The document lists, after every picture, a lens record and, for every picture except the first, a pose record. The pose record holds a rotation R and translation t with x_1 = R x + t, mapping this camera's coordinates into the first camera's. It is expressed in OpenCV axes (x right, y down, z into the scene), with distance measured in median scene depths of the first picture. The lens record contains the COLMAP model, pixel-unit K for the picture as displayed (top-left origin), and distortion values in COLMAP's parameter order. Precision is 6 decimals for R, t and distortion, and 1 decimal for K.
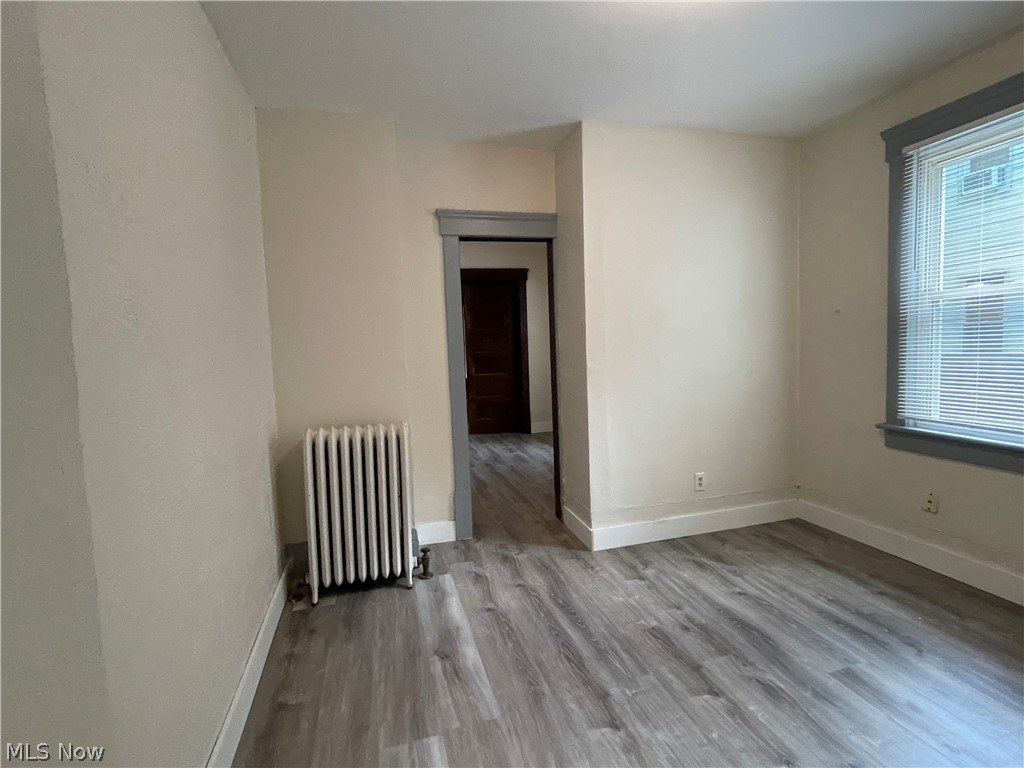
lens RADIAL K [[483.1, 0, 510.1], [0, 483.1, 372.4], [0, 0, 1]] dist [-0.018674, 0.021500]
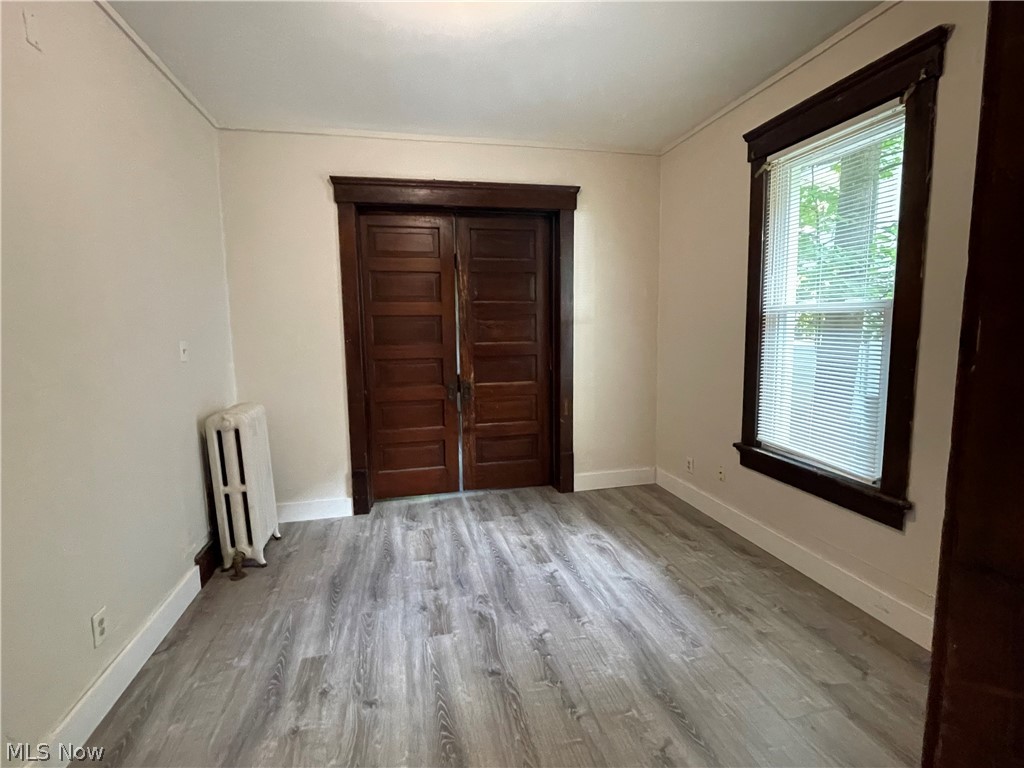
lens RADIAL K [[483.1, 0, 510.1], [0, 483.1, 372.4], [0, 0, 1]] dist [-0.018674, 0.021500]
pose [[0.998592, 0.024787, -0.046909, -0.007139], [-0.022896, 0.998920, 0.040431, -0.033556], [0.047861, -0.039300, 0.998081, 0.465198]]
